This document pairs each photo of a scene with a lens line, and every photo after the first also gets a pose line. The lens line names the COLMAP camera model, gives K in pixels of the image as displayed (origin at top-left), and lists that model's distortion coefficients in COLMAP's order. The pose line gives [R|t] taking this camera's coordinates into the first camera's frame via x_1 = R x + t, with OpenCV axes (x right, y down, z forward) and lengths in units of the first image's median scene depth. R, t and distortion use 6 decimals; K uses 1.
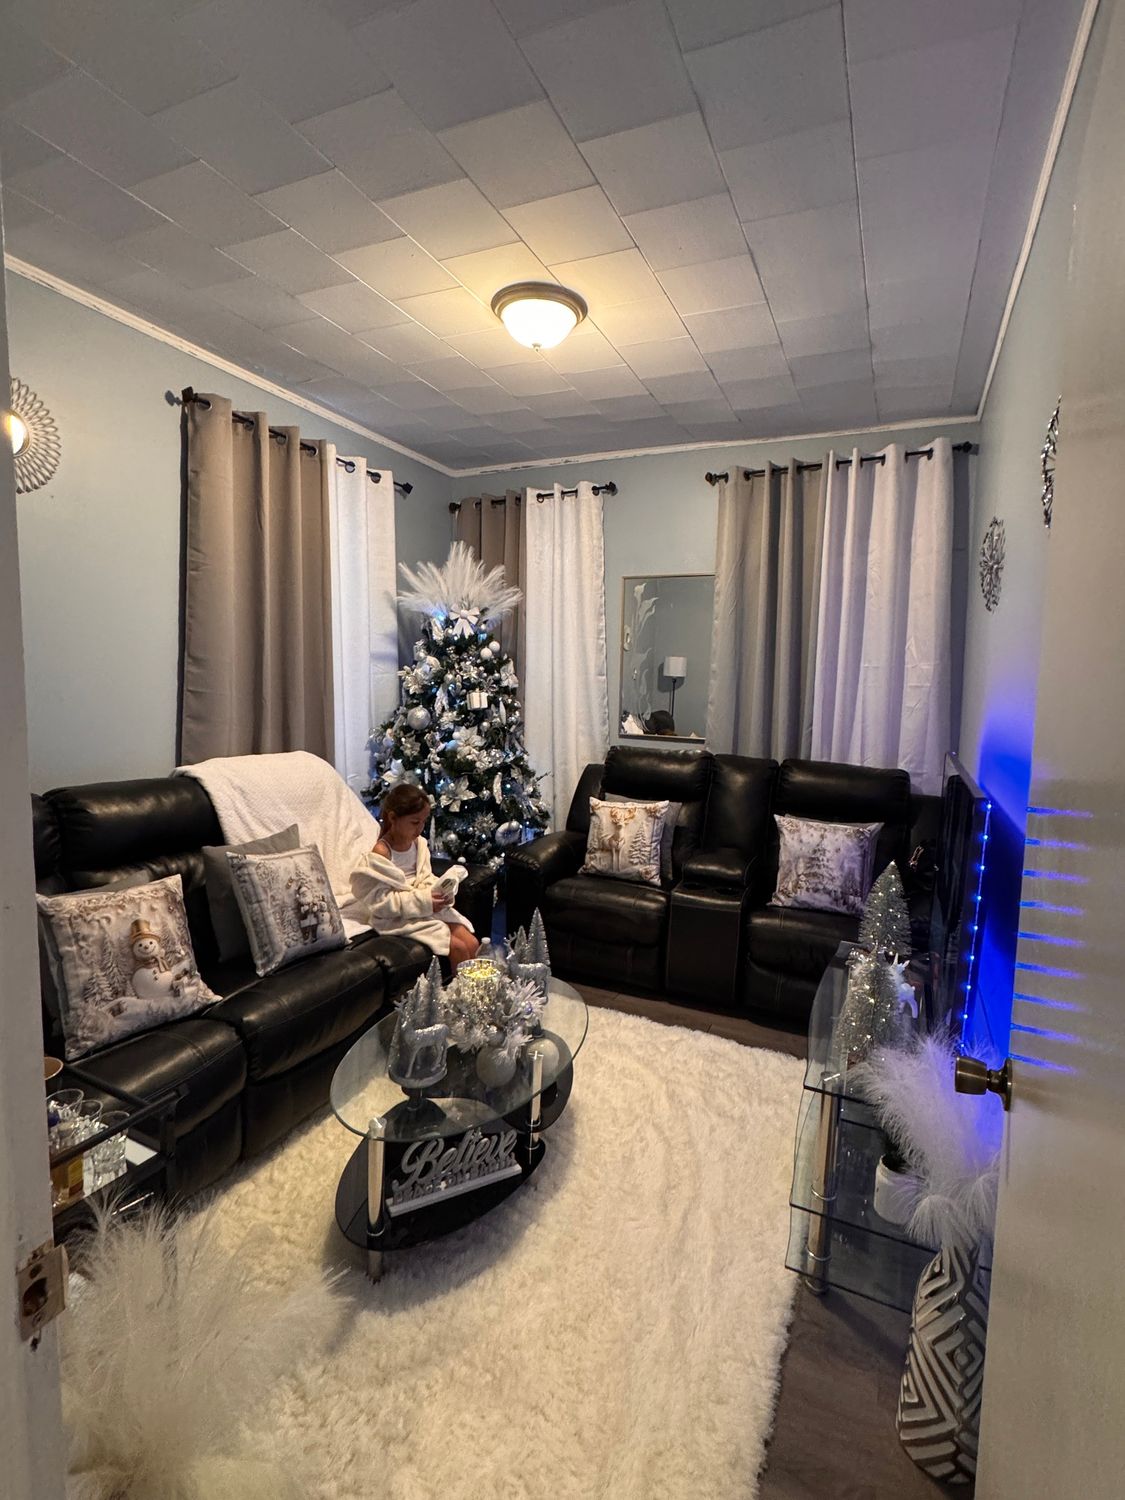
lens RADIAL K [[737.1, 0, 562.5], [0, 737.1, 750.6], [0, 0, 1]] dist [-0.001446, -0.000060]
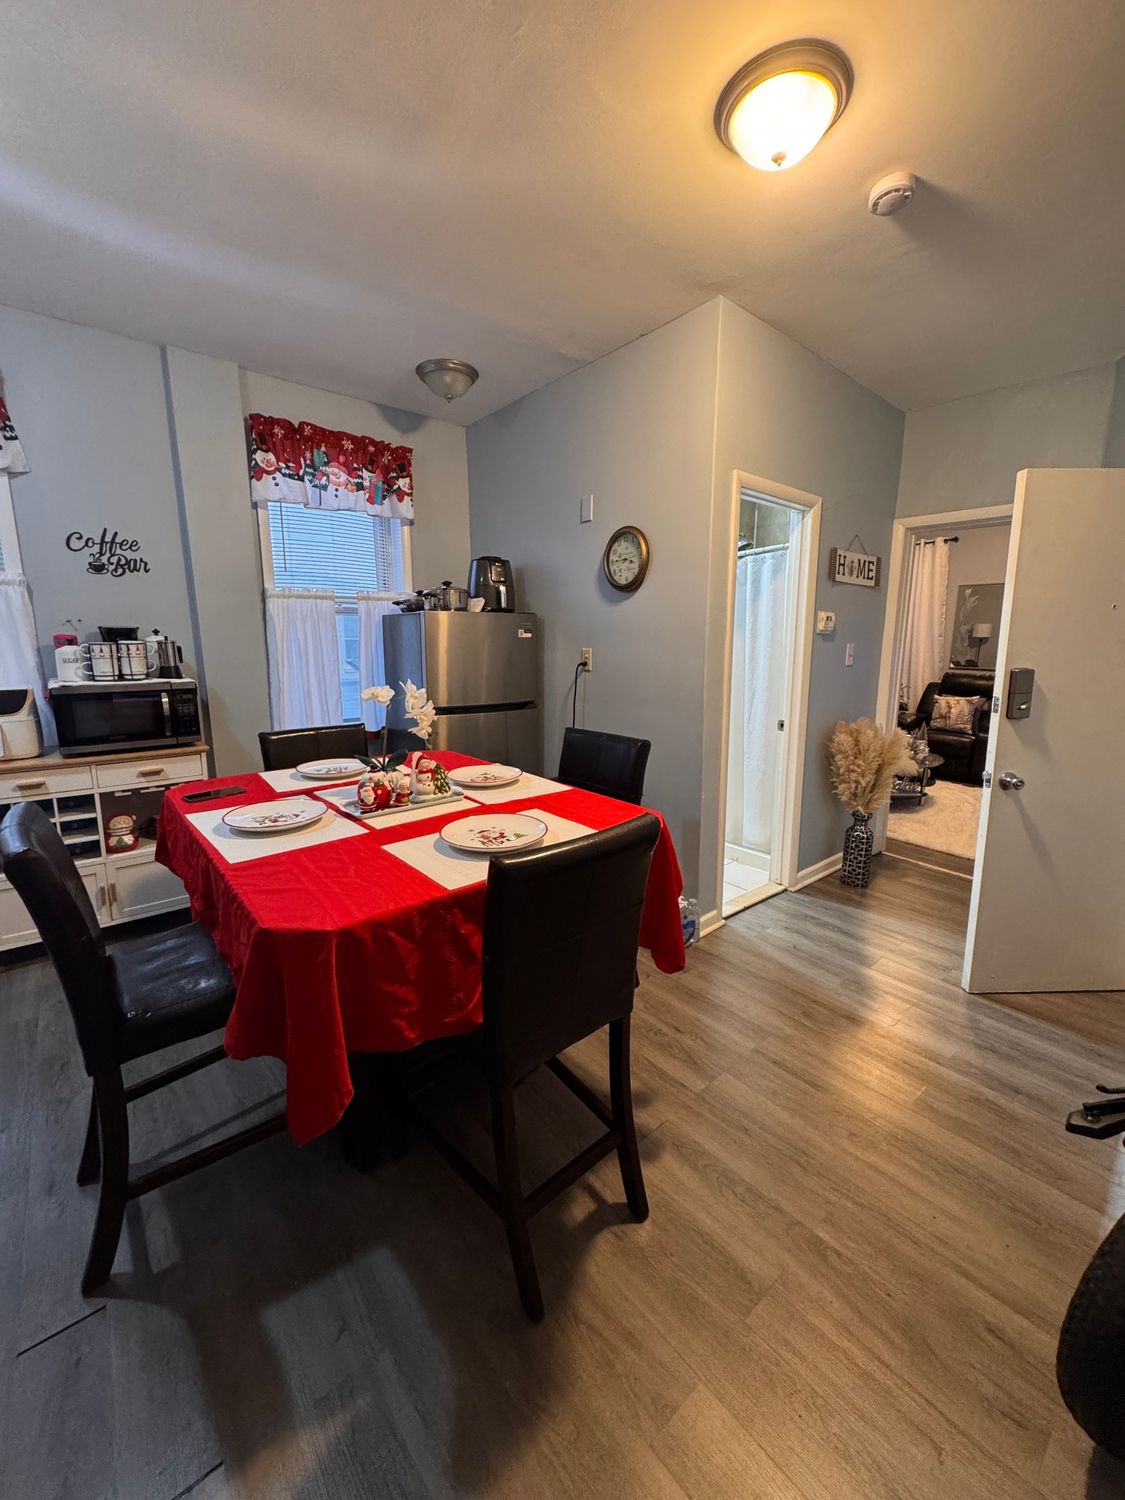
lens RADIAL K [[600.9, 0, 563.9], [0, 600.9, 750.1], [0, 0, 1]] dist [0.000823, 0.000024]
pose [[0.907188, 0.059533, -0.416491, -0.182077], [-0.027797, 0.996256, 0.081858, 0.099505], [0.419805, -0.062684, 0.905447, -0.929280]]
